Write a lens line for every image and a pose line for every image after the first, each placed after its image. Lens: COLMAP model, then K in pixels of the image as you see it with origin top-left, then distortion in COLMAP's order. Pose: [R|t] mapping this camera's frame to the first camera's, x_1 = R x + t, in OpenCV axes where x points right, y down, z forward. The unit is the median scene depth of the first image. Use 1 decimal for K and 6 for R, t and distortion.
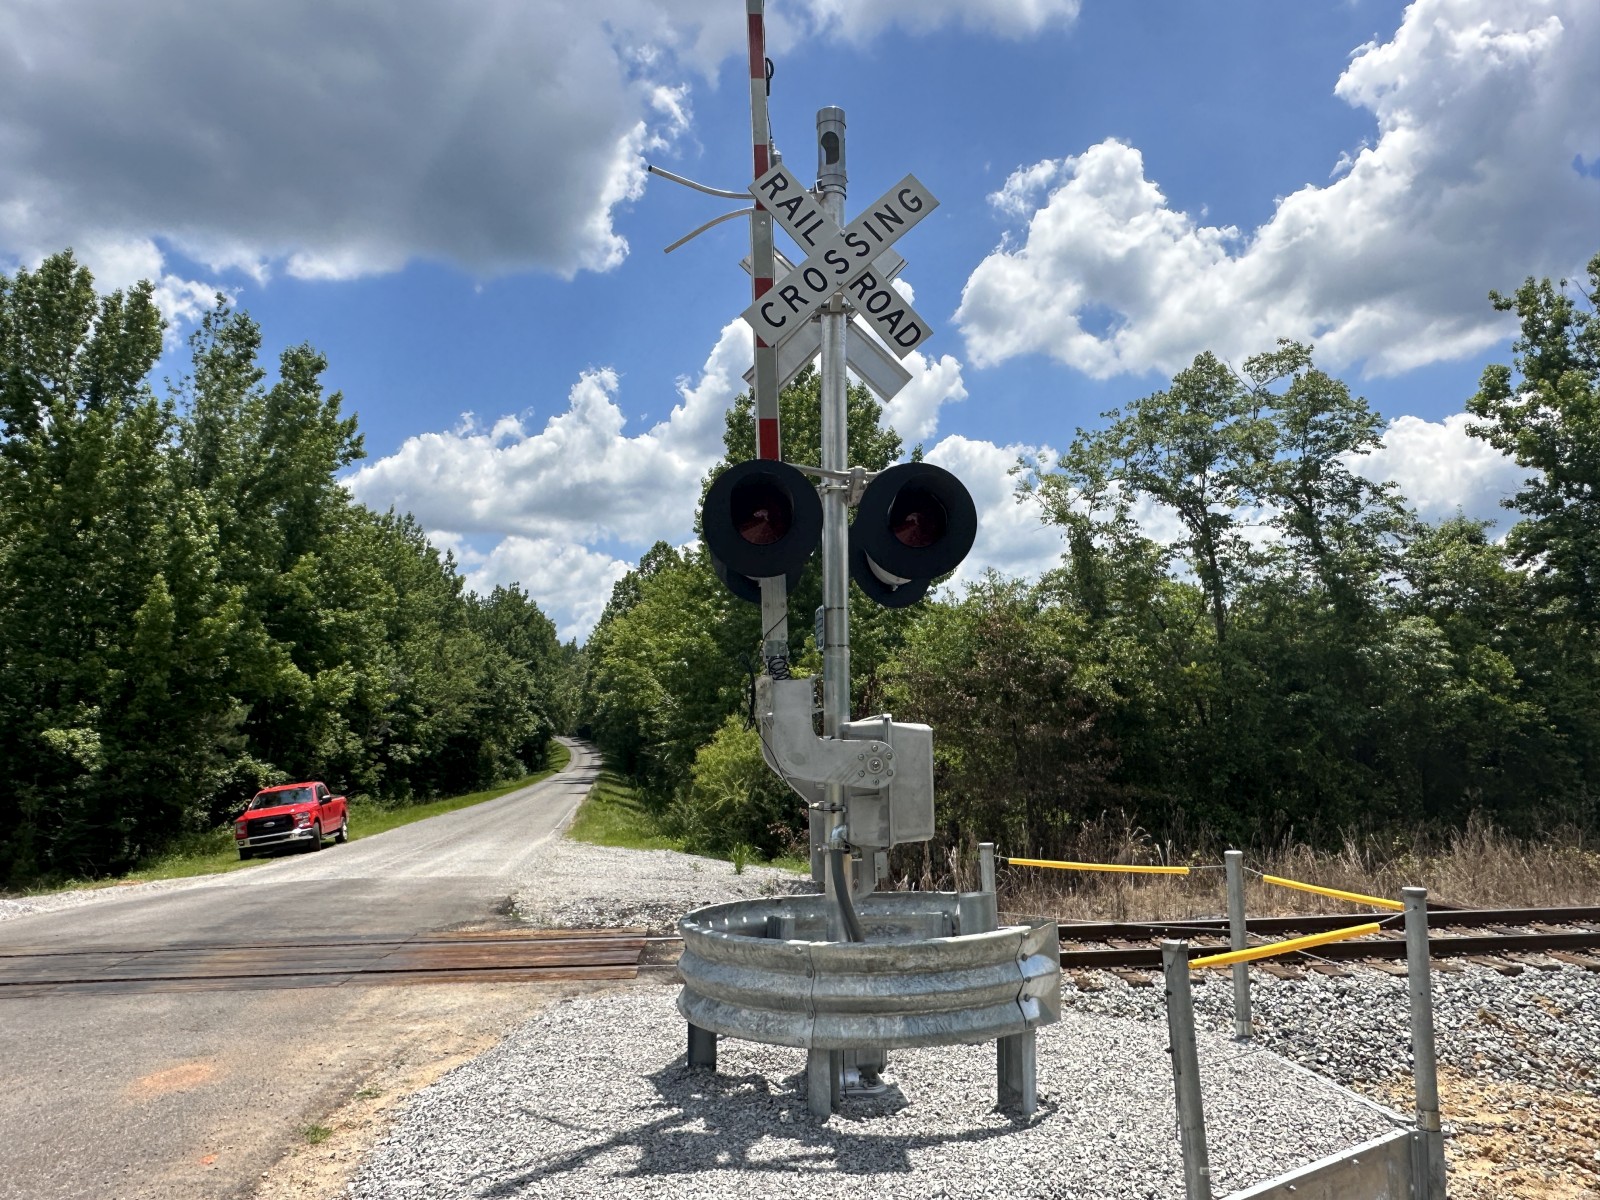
lens RADIAL K [[898.0, 0, 802.1], [0, 898.0, 596.8], [0, 0, 1]] dist [-0.002933, -0.001462]
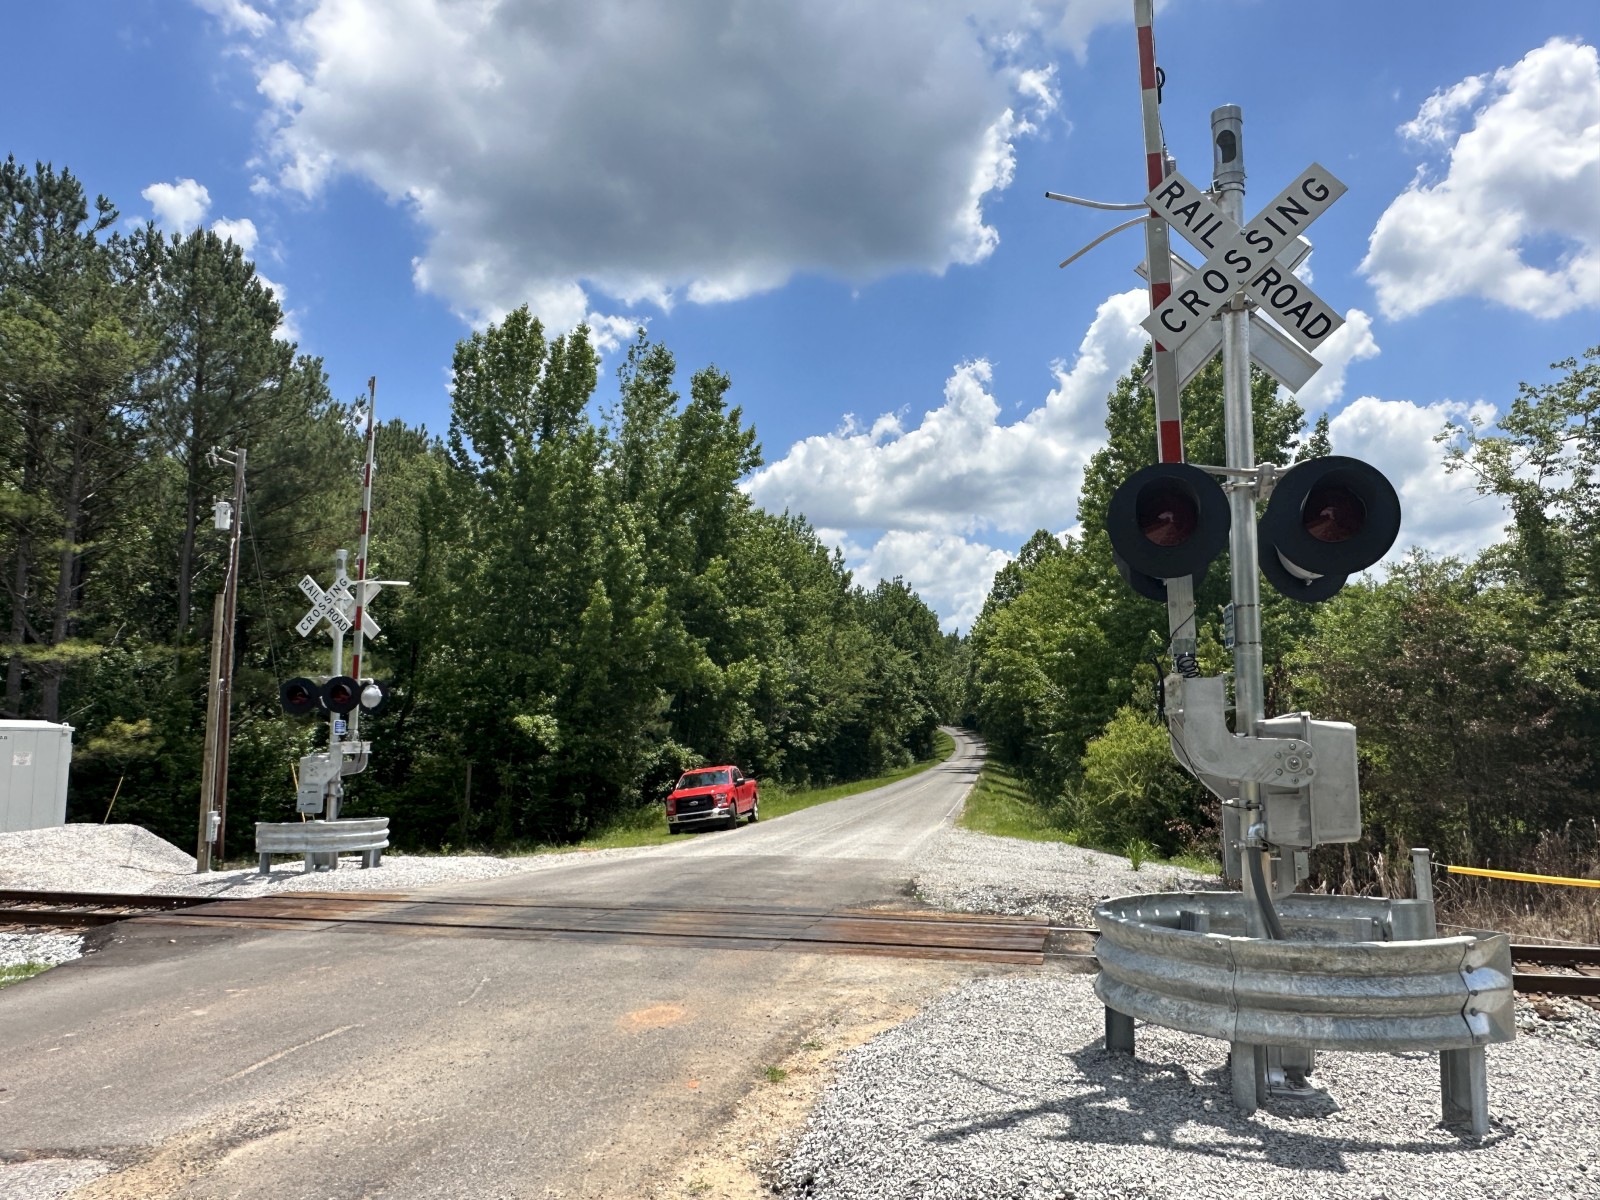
lens RADIAL K [[1122.2, 0, 793.8], [0, 1122.2, 553.1], [0, 0, 1]] dist [-0.002468, -0.002052]
pose [[0.956803, -0.030522, -0.289132, -0.067866], [0.033717, 0.999413, 0.006077, -0.058117], [0.288777, -0.015563, 0.957270, -0.281858]]
